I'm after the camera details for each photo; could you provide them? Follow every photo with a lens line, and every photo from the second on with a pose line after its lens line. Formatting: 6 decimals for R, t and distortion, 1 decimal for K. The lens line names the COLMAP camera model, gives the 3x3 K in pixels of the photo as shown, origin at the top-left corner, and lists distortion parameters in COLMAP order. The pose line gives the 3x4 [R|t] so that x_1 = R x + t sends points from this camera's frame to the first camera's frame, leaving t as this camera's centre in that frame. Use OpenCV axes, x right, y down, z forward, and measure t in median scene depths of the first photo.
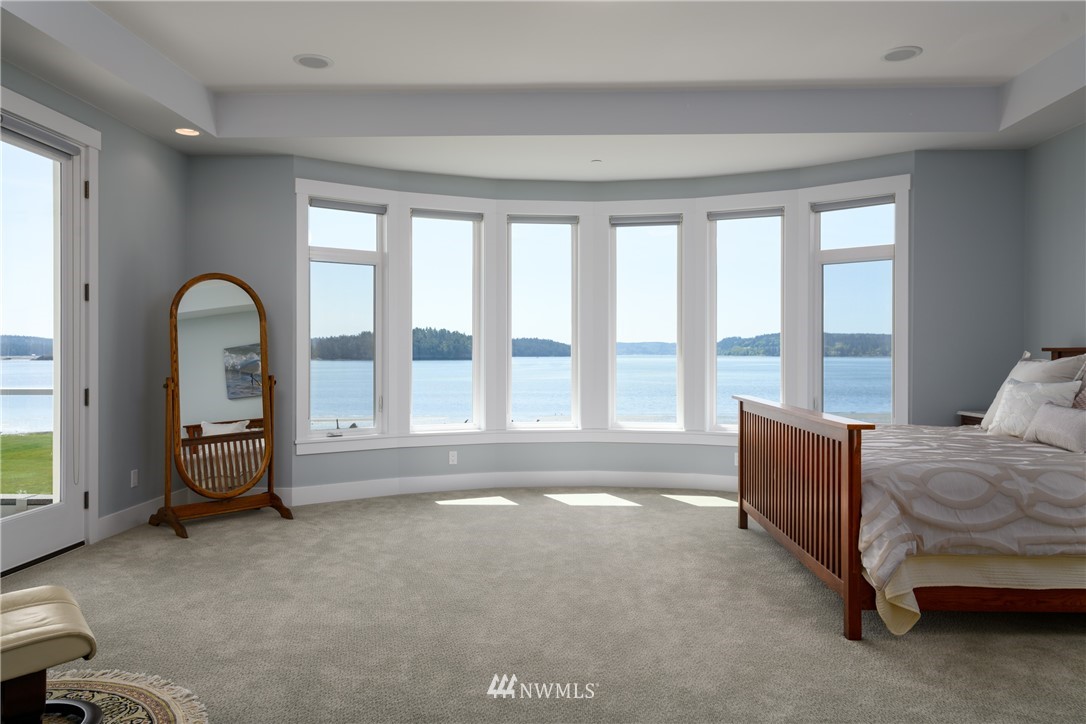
lens RADIAL K [[753.8, 0, 542.0], [0, 753.8, 358.4], [0, 0, 1]] dist [0.013524, 0.000124]
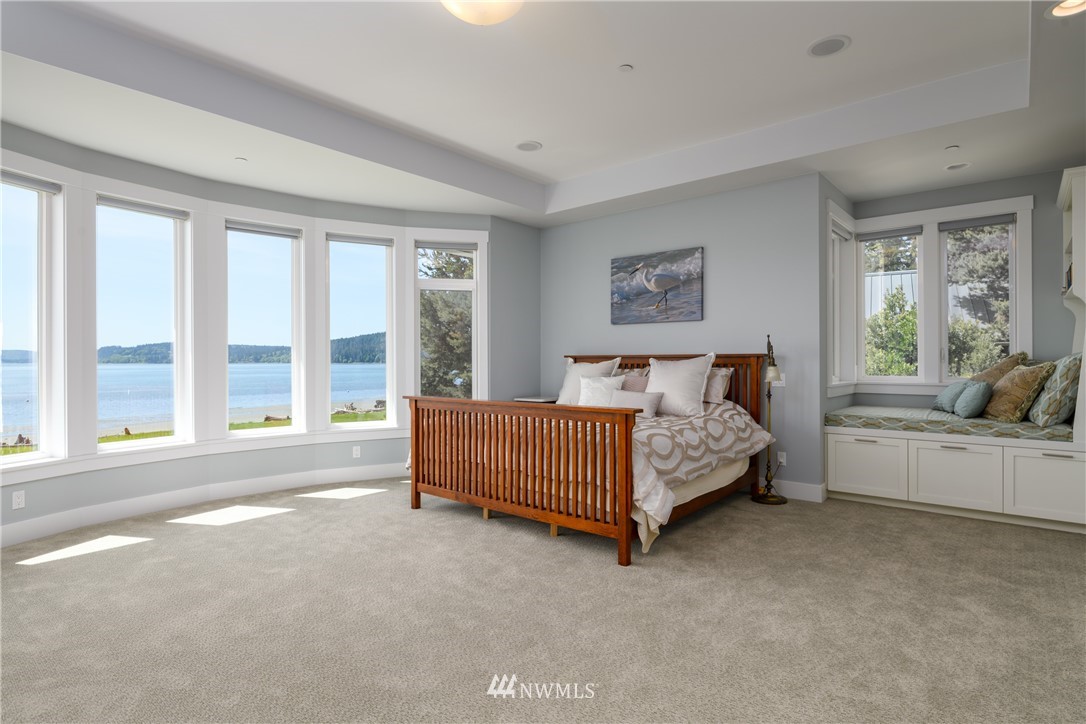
lens RADIAL K [[569.7, 0, 543.8], [0, 569.7, 362.3], [0, 0, 1]] dist [-0.001126, -0.001222]
pose [[0.606424, -0.006369, 0.795116, -0.320215], [0.009240, 0.999957, 0.000962, -0.001249], [-0.795088, 0.006763, 0.606457, 0.306677]]
